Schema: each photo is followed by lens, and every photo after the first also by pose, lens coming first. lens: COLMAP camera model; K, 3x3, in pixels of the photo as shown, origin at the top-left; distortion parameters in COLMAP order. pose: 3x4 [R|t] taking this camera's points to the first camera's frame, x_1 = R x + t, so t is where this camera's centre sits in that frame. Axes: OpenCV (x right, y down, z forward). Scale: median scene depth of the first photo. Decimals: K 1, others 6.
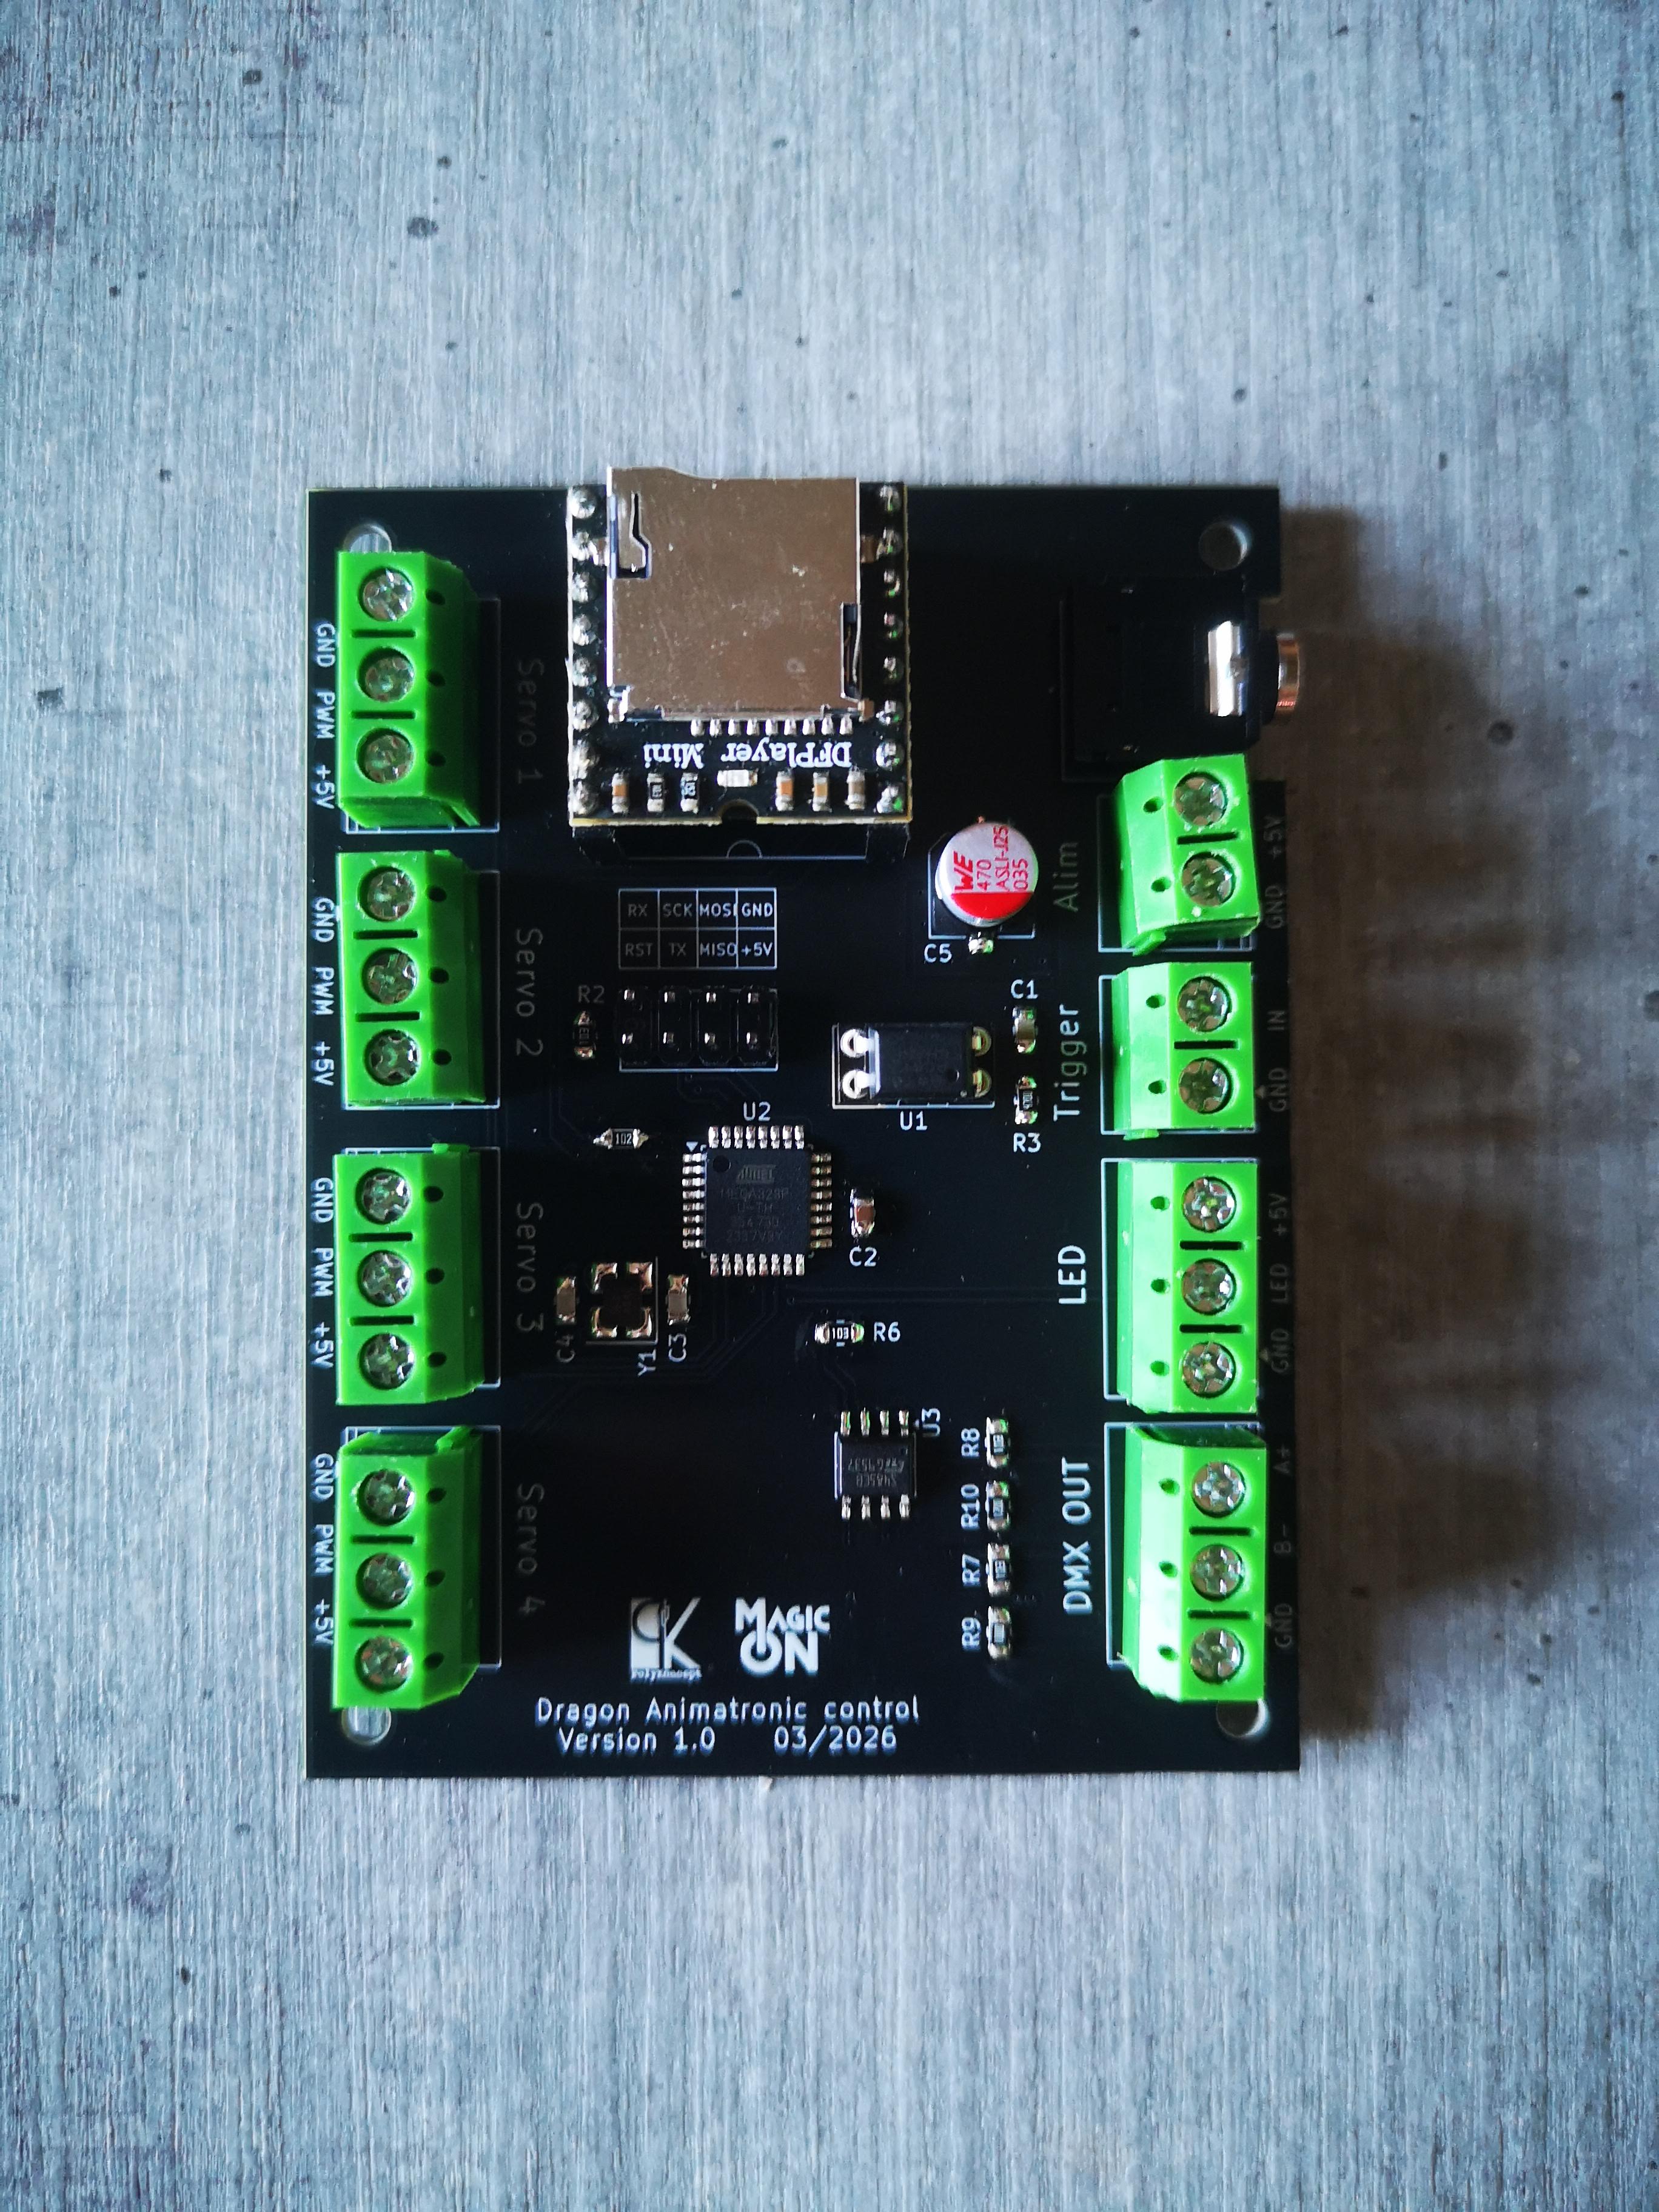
lens RADIAL K [[1833.6, 0, 829.5], [0, 1833.6, 1106.0], [0, 0, 1]] dist [-0.008858, -0.006472]
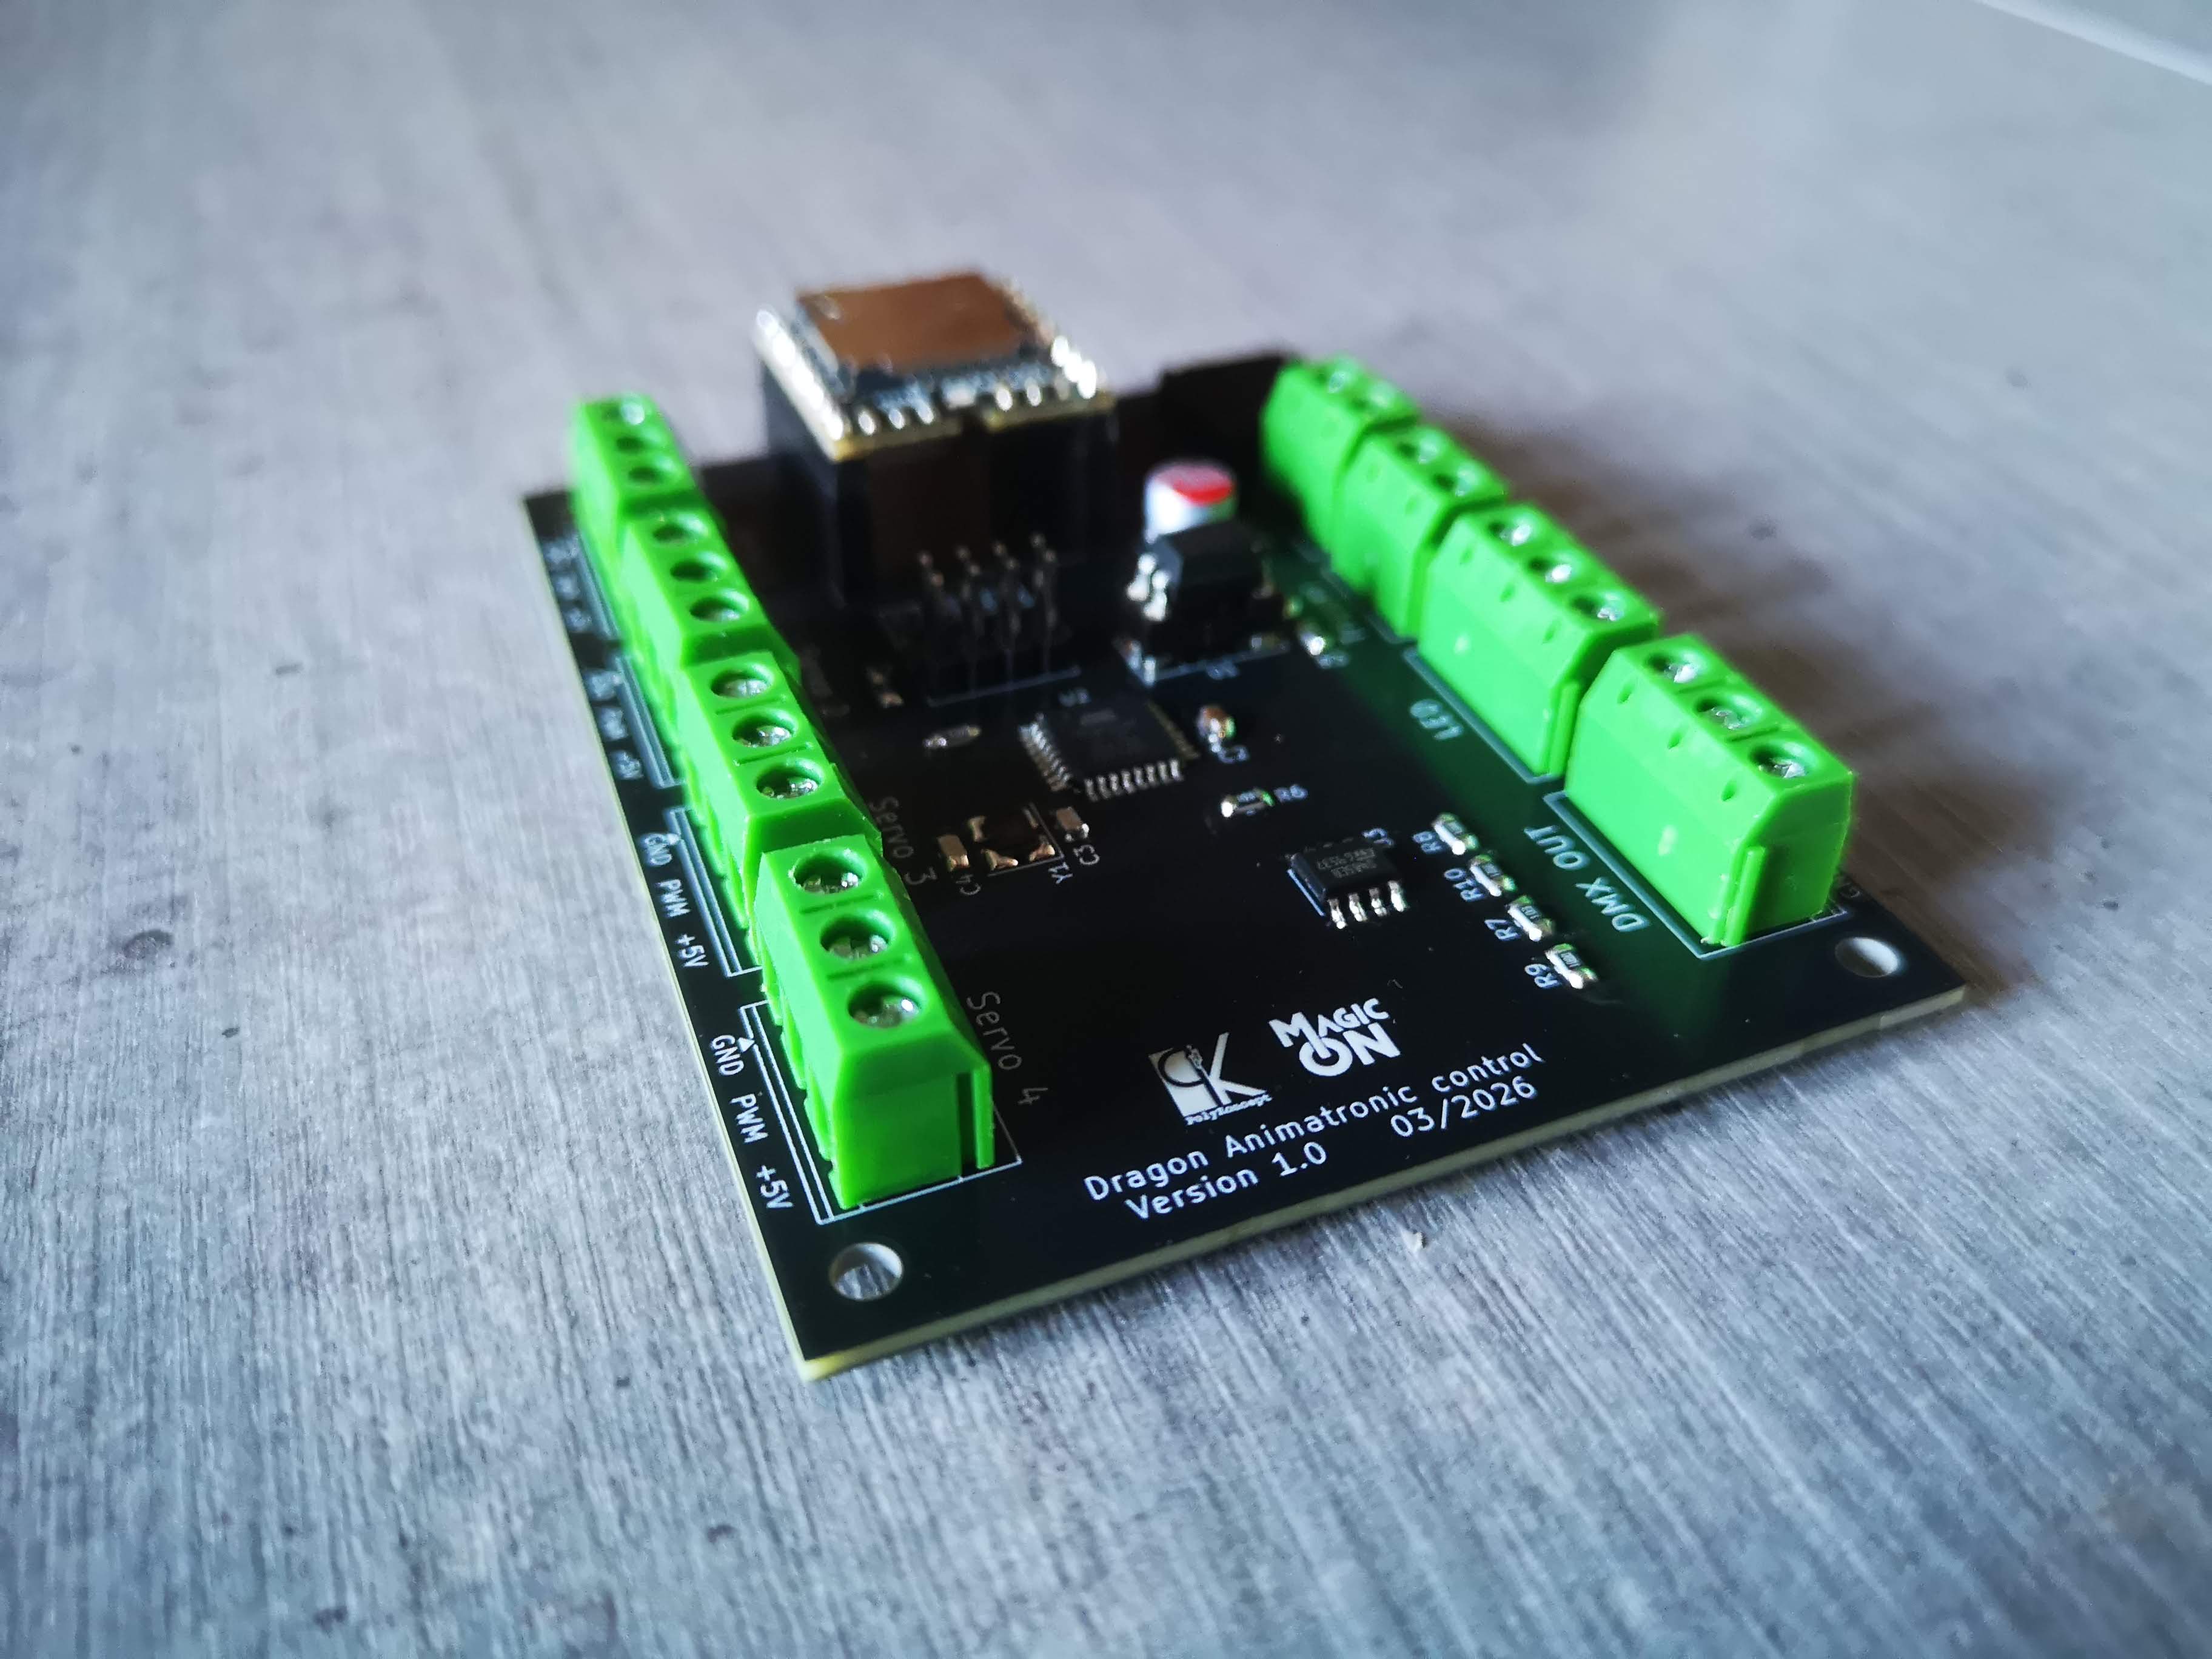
lens RADIAL K [[1848.6, 0, 1106.0], [0, 1848.6, 829.5], [0, 0, 1]] dist [-0.008846, -0.055451]
pose [[0.928801, -0.226842, 0.293037, -0.328182], [0.370285, 0.599542, -0.709534, 0.750018], [-0.014737, 0.767523, 0.640852, 0.405385]]
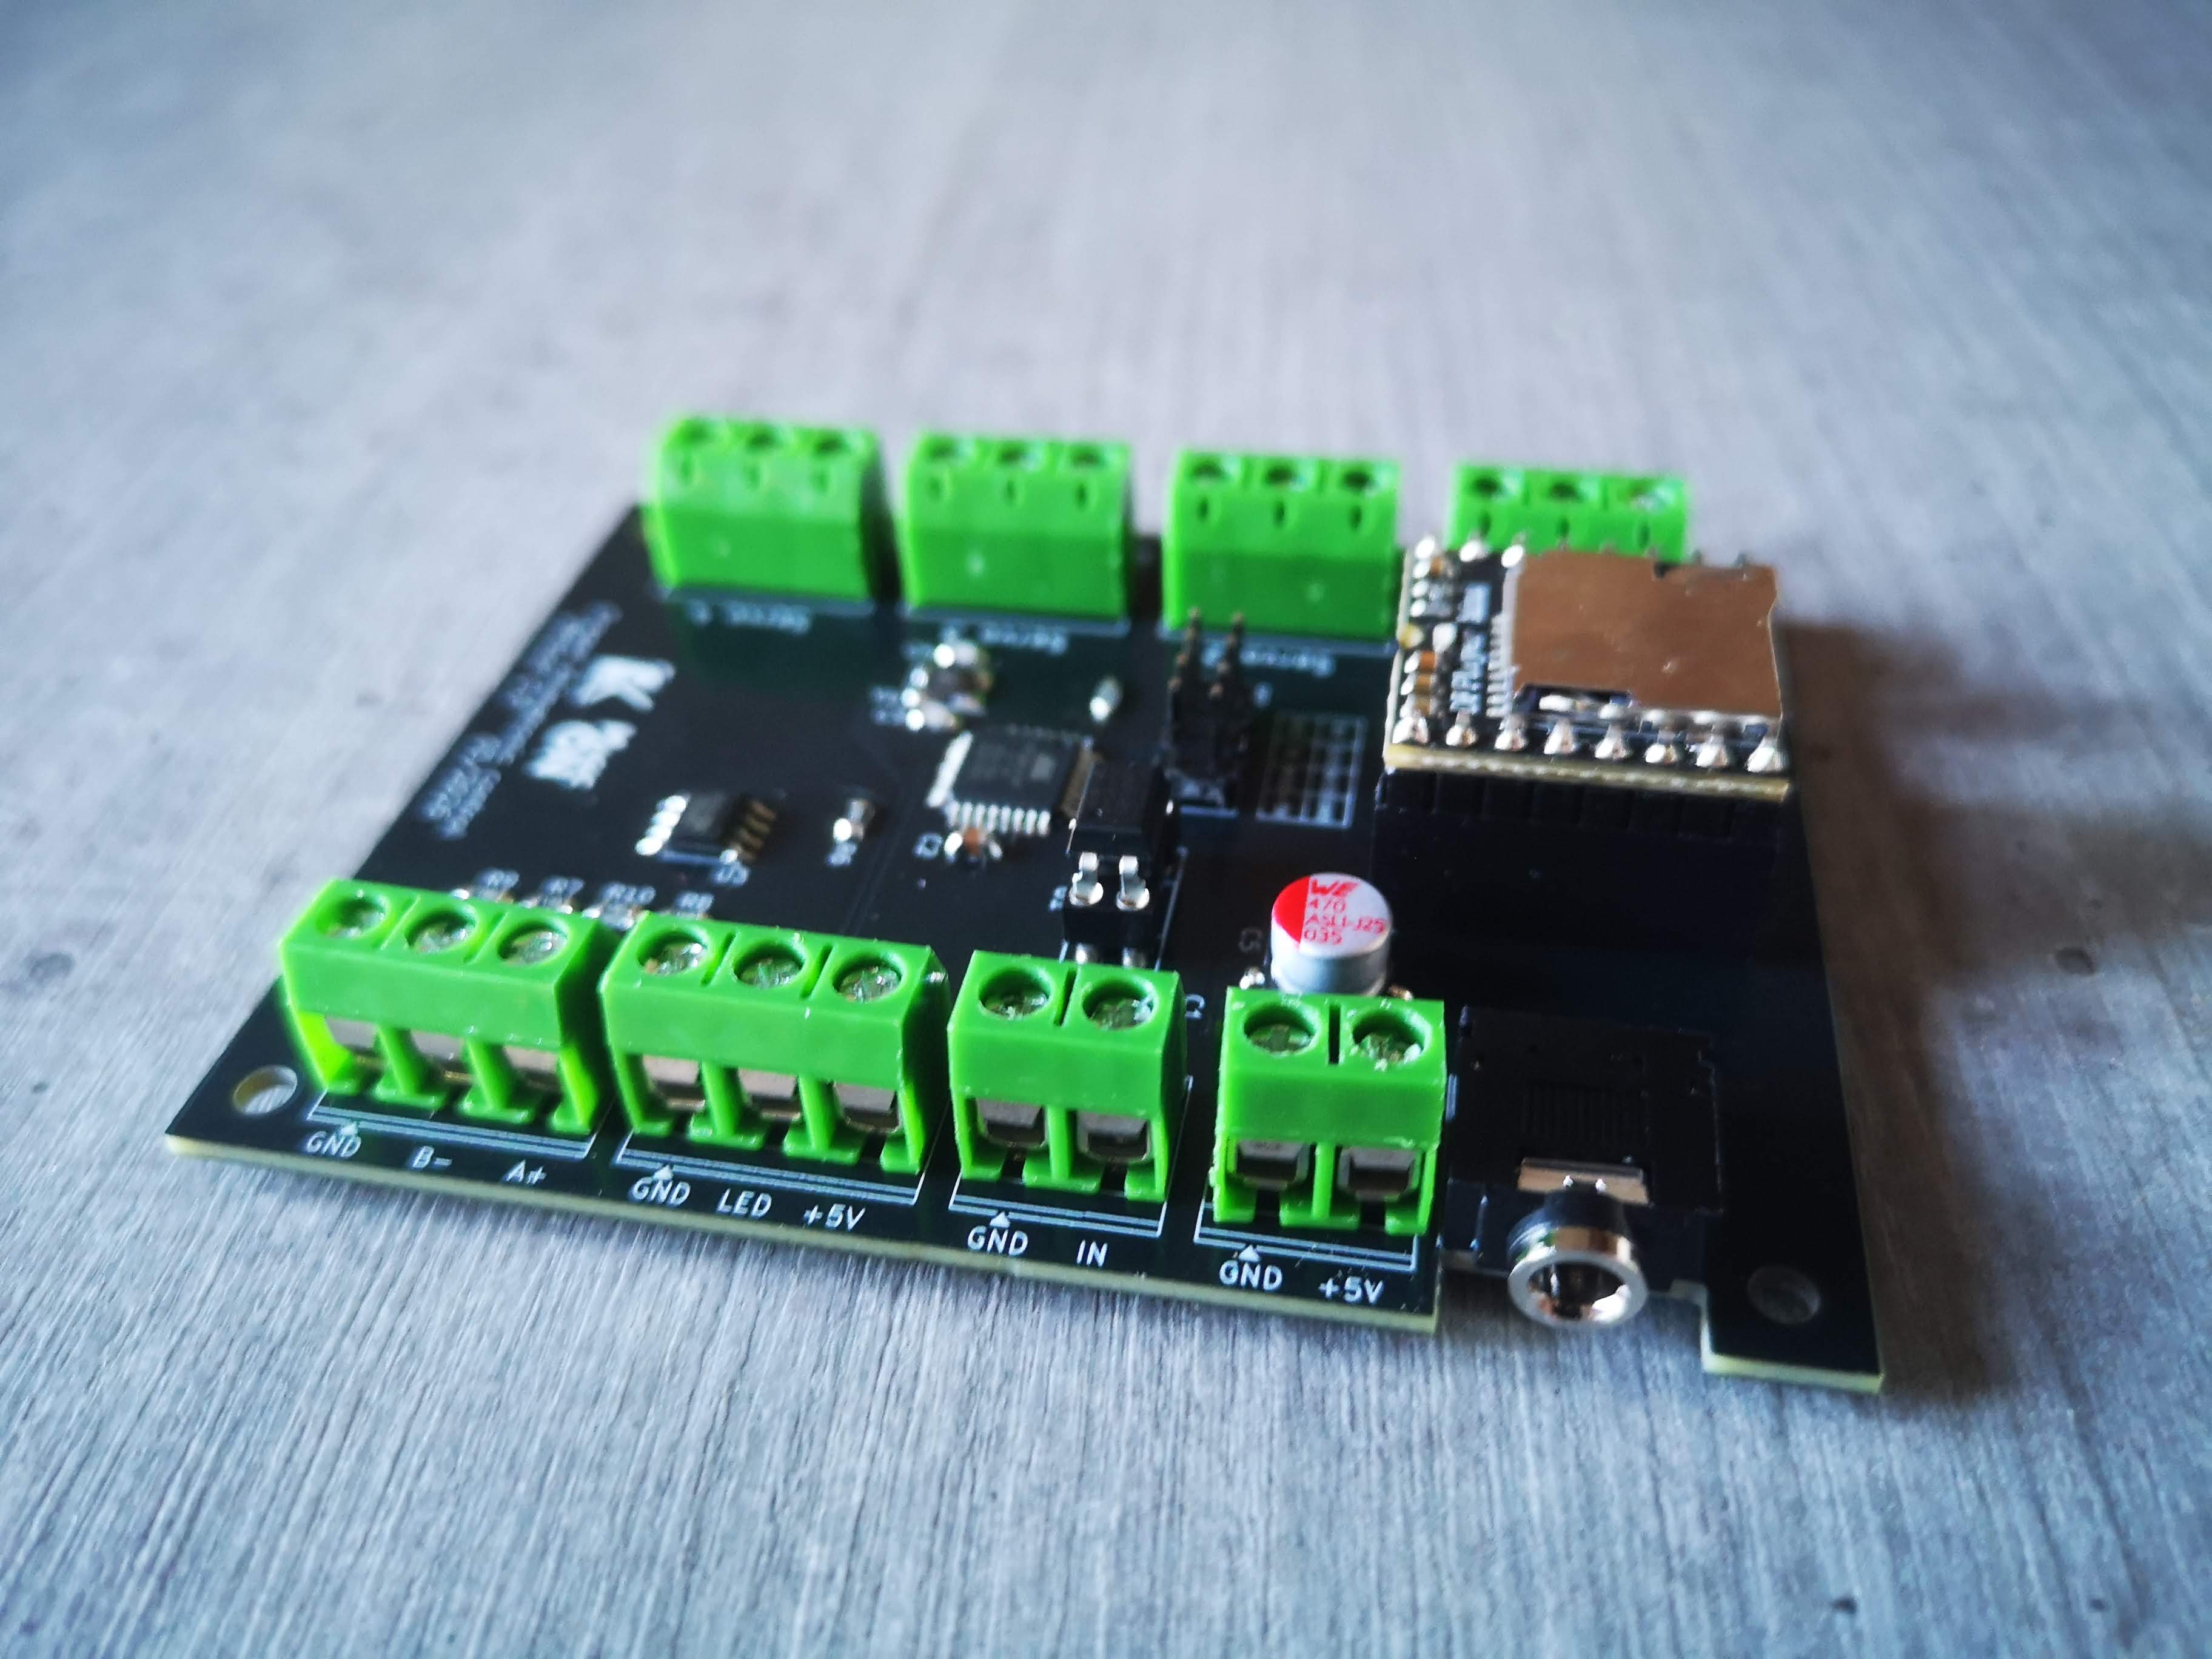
lens RADIAL K [[1833.6, 0, 1106.0], [0, 1833.6, 829.5], [0, 0, 1]] dist [-0.008858, -0.006472]
pose [[-0.191073, 0.640238, -0.744034, 0.663200], [-0.978807, -0.067385, 0.193380, -0.176297], [0.073673, 0.765215, 0.639545, 0.411333]]
